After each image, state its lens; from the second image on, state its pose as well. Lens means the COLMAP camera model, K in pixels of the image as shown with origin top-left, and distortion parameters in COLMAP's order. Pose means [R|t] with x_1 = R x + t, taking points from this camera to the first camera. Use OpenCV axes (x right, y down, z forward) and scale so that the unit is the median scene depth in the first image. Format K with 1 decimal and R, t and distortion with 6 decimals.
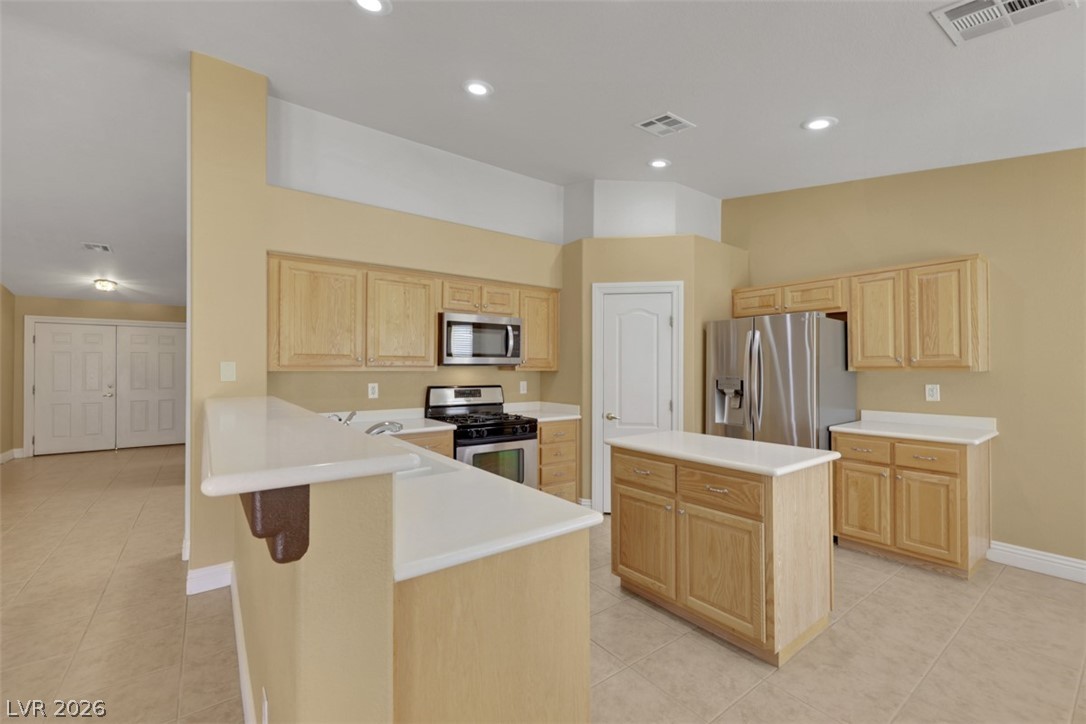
lens RADIAL K [[448.4, 0, 539.3], [0, 448.4, 368.3], [0, 0, 1]] dist [0.000655, -0.000616]
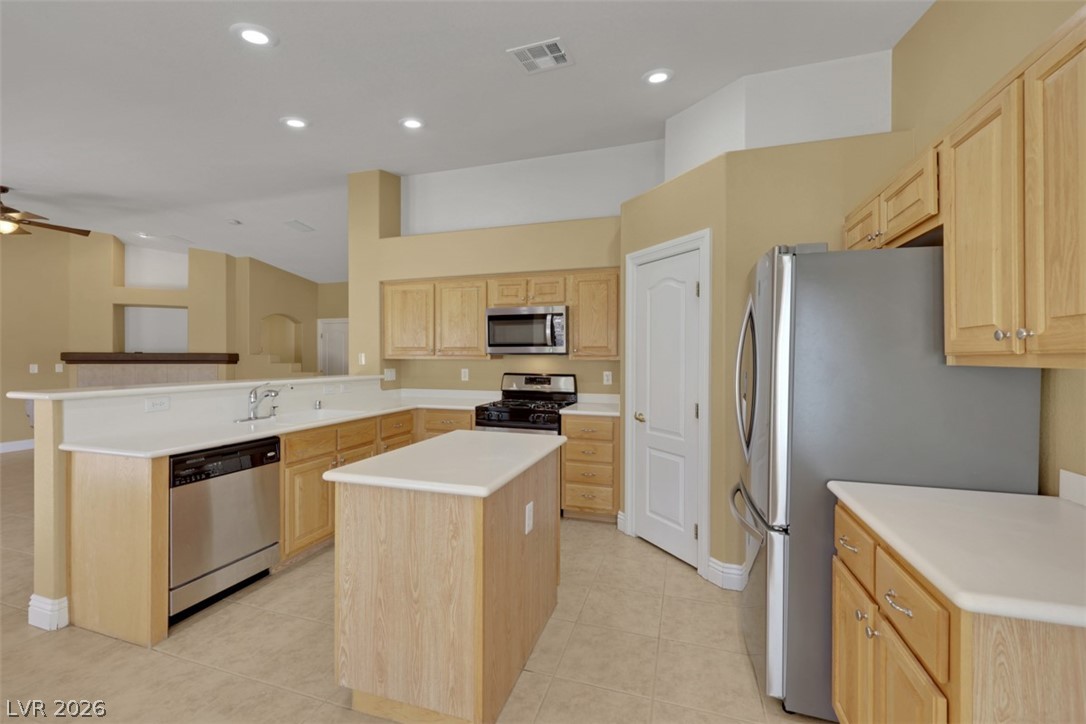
lens RADIAL K [[448.4, 0, 538.9], [0, 448.4, 360.1], [0, 0, 1]] dist [0.000655, -0.000616]
pose [[0.575696, 0.005859, -0.817643, 0.638442], [-0.001887, 0.999981, 0.005837, 0.000558], [0.817662, -0.001817, 0.575696, 0.351715]]
